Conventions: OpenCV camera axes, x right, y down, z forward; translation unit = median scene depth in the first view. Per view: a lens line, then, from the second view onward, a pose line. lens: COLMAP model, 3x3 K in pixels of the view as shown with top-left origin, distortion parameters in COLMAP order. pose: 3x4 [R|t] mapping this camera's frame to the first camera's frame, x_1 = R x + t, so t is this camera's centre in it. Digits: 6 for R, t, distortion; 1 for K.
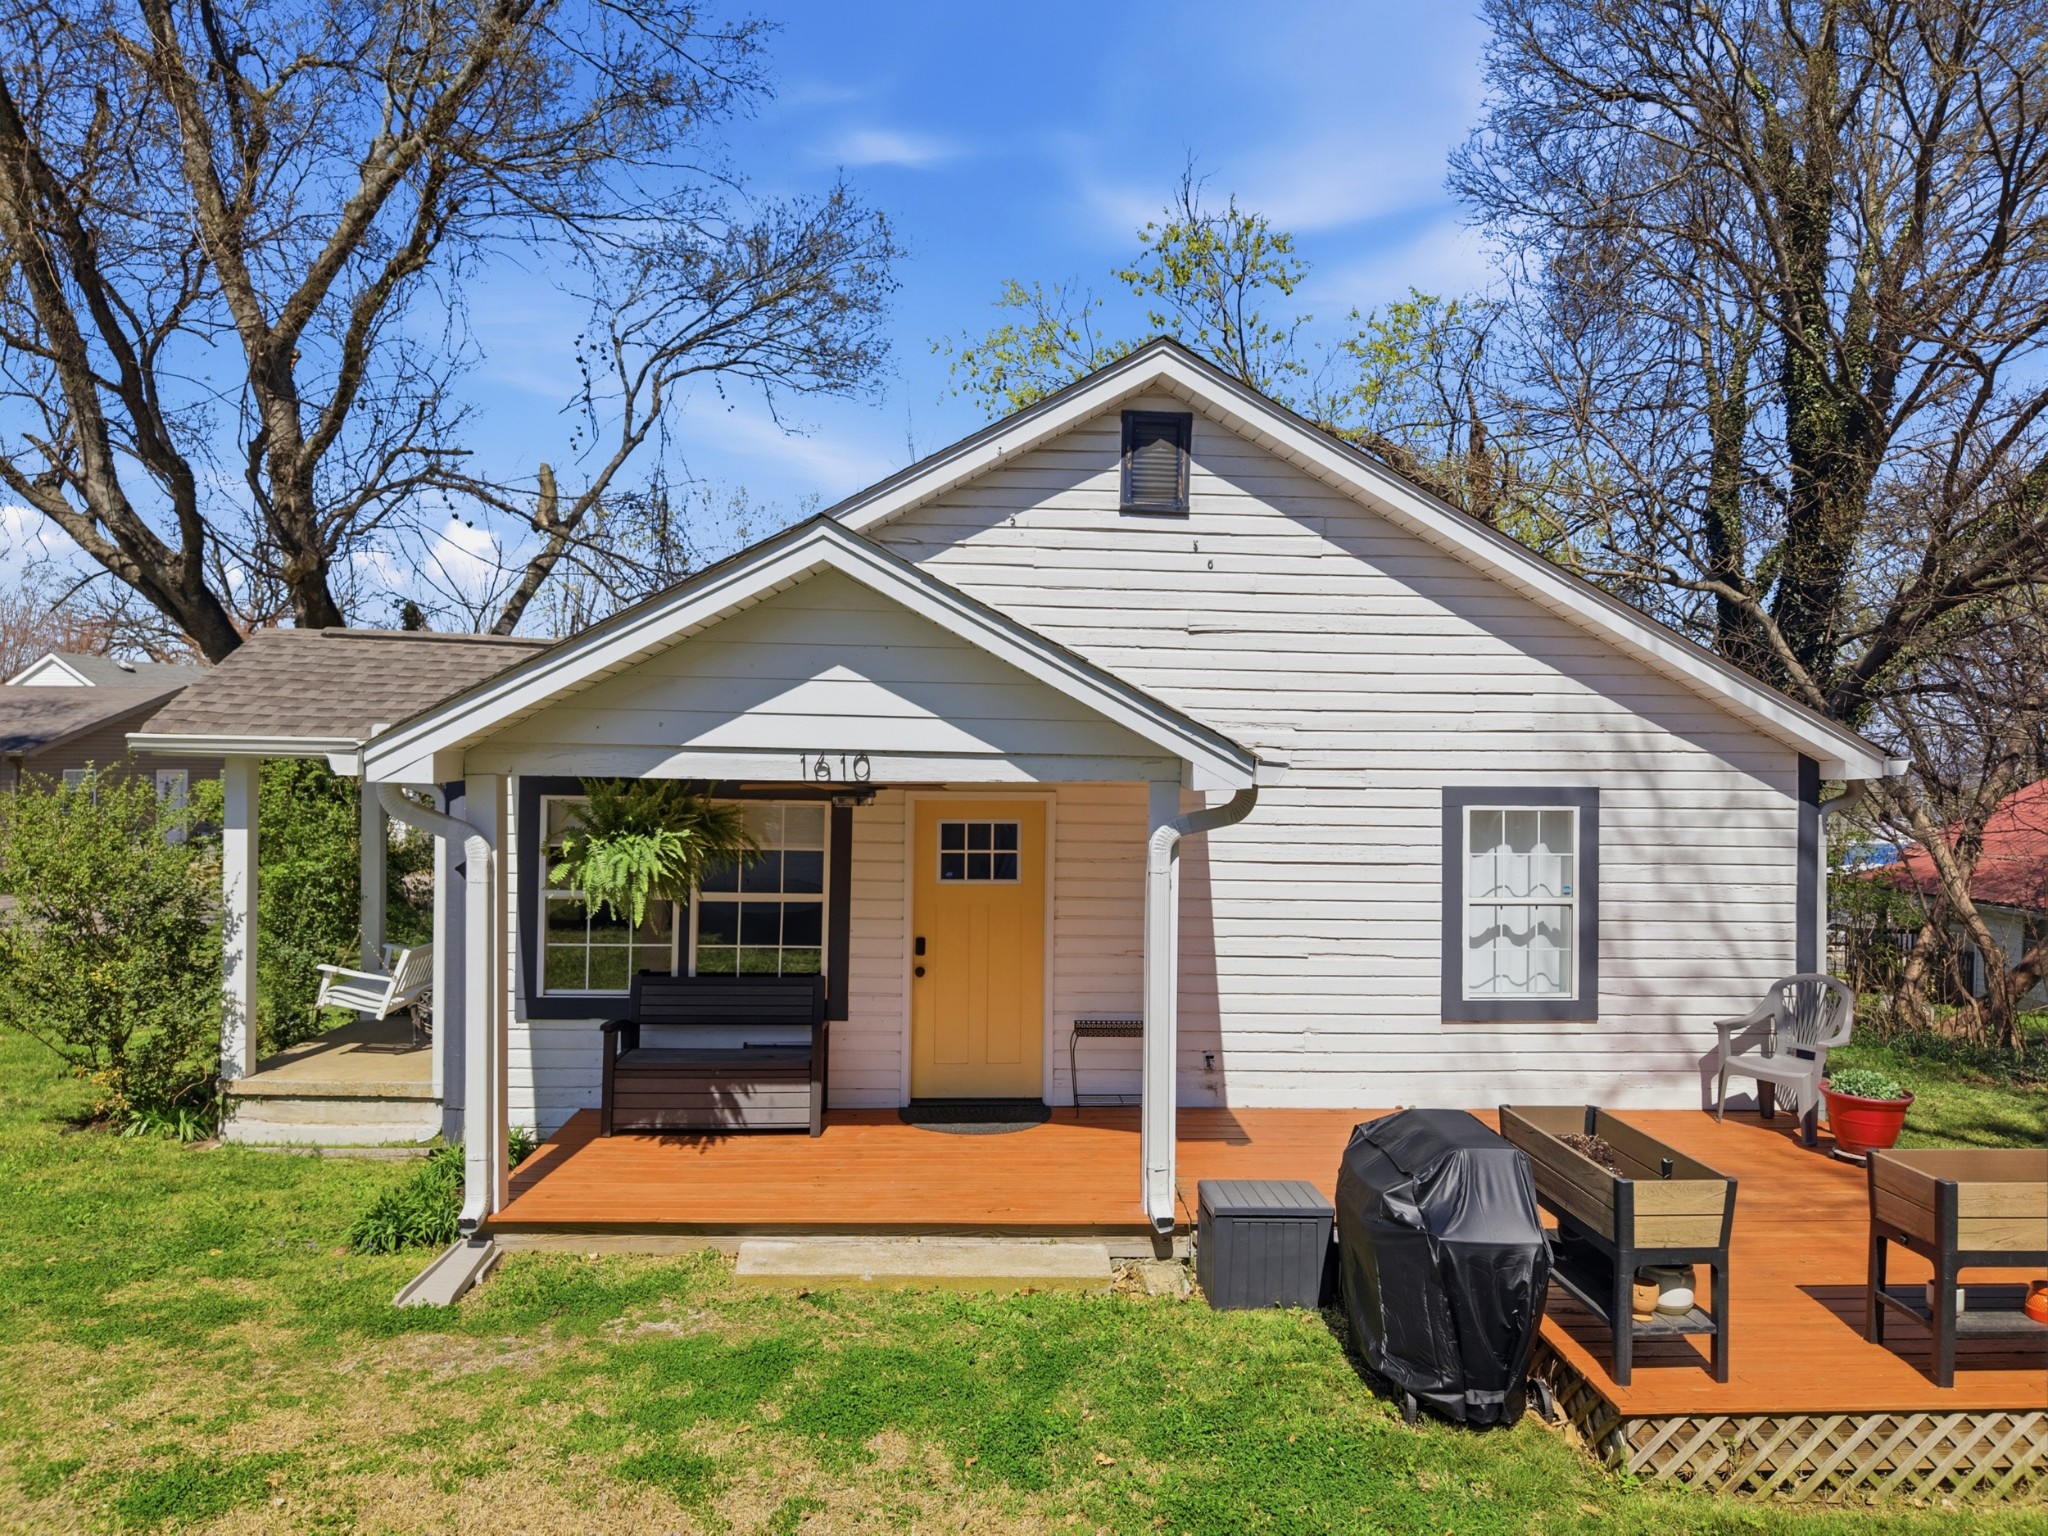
lens RADIAL K [[1381.8, 0, 1024.0], [0, 1381.8, 768.0], [0, 0, 1]] dist [0.025567, -0.021267]
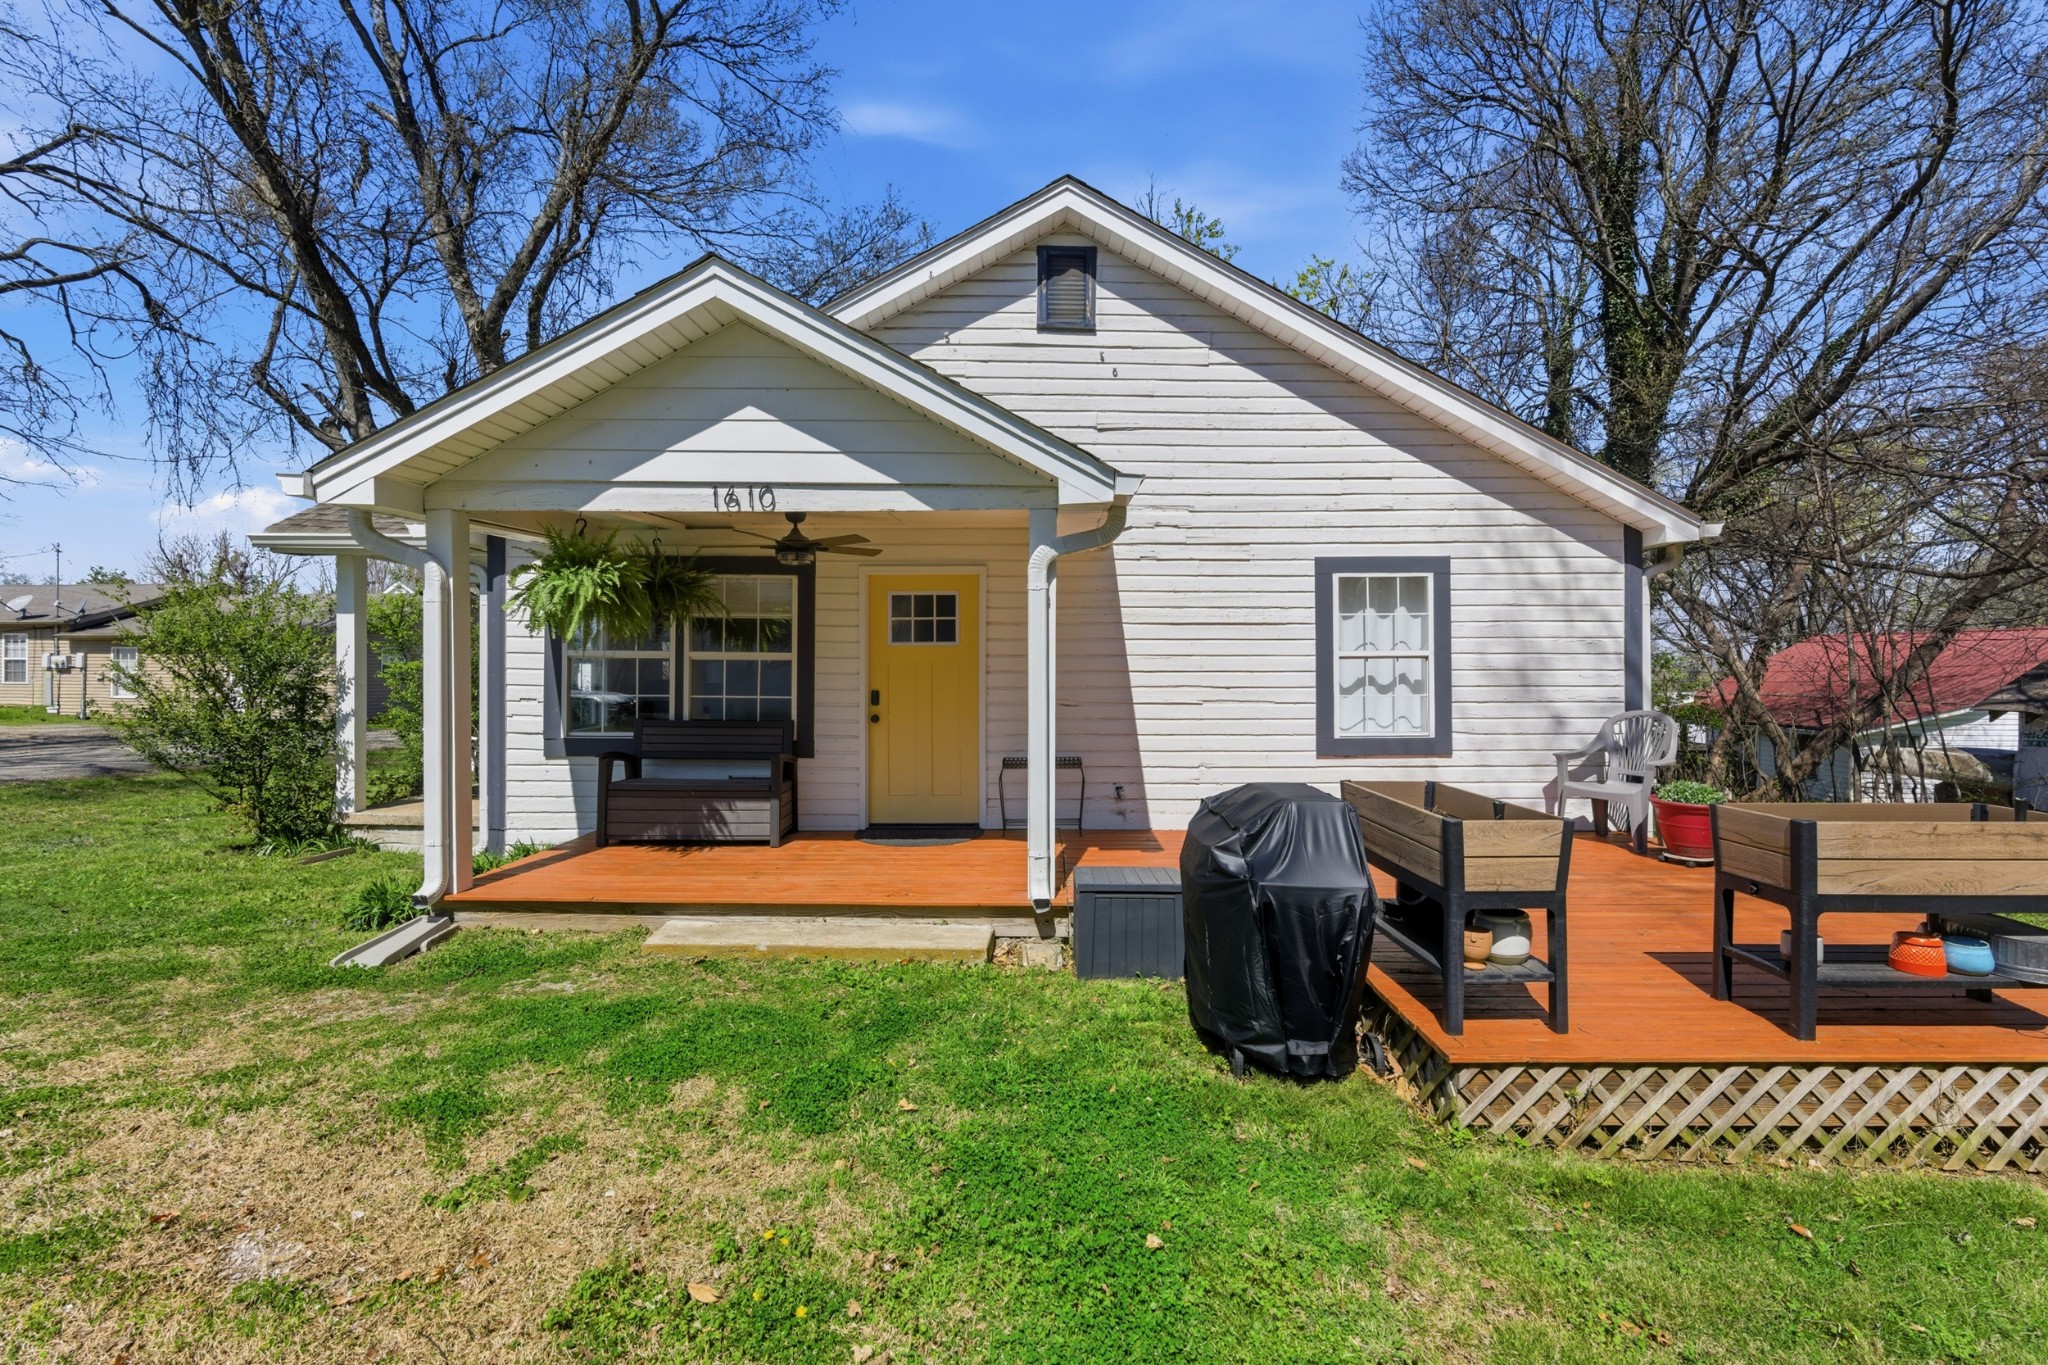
lens RADIAL K [[930.4, 0, 1028.1], [0, 930.4, 666.3], [0, 0, 1]] dist [0.001225, 0.000295]
pose [[0.998440, -0.012897, -0.054332, 0.141222], [0.012492, 0.999892, -0.007793, 0.154187], [0.054427, 0.007102, 0.998493, 0.276431]]
